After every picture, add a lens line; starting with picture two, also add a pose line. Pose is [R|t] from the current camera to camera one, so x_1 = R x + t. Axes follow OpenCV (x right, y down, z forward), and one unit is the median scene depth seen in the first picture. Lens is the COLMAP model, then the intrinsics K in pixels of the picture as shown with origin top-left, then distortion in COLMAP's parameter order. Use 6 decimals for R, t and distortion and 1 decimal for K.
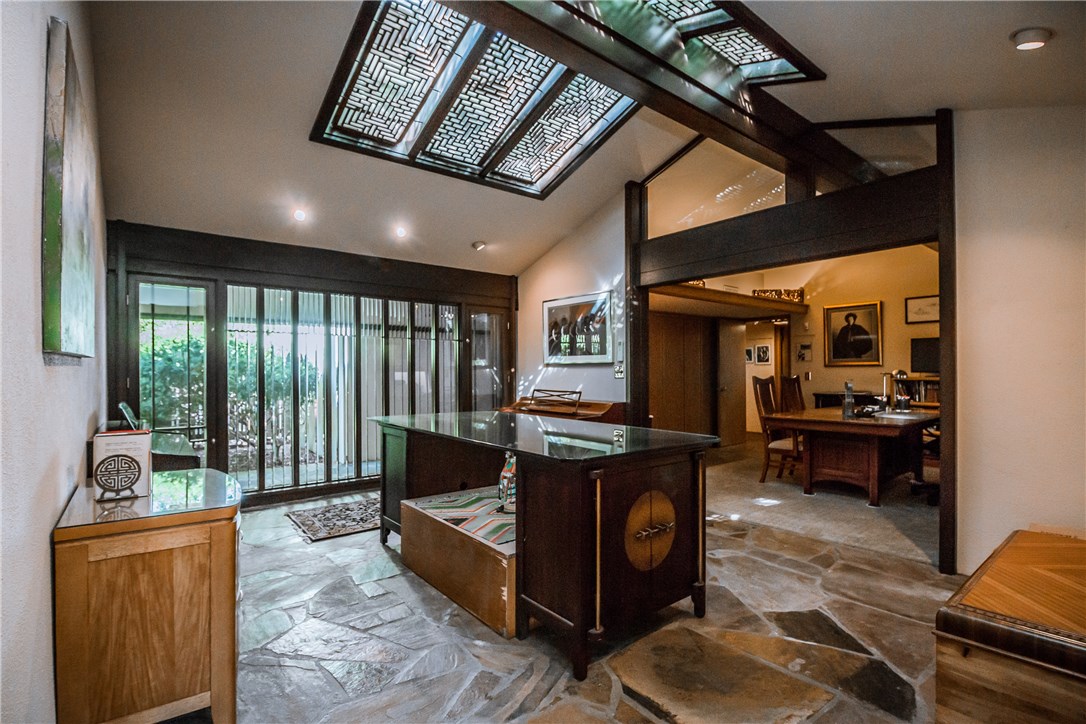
lens RADIAL K [[510.9, 0, 535.5], [0, 510.9, 370.8], [0, 0, 1]] dist [-0.010515, -0.007960]
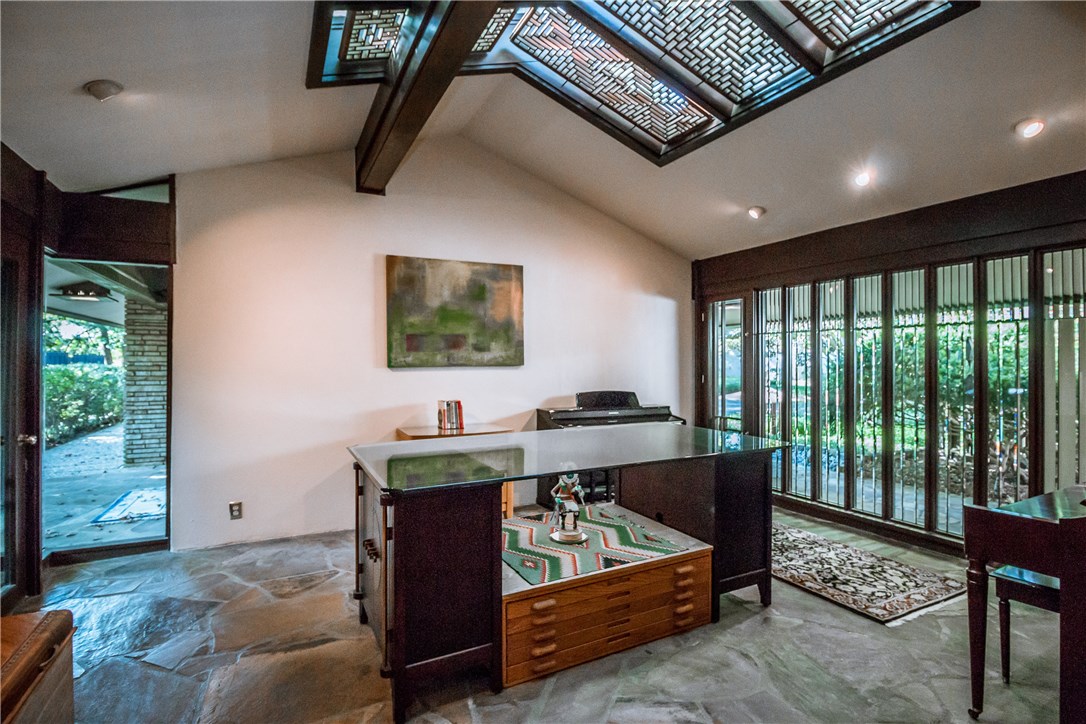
lens RADIAL K [[510.9, 0, 535.3], [0, 510.9, 359.9], [0, 0, 1]] dist [-0.010515, -0.007960]
pose [[-0.210466, -0.010307, -0.977547, 0.461066], [0.004910, 0.999921, -0.011600, -0.013787], [0.977589, -0.007241, -0.210399, 0.626370]]
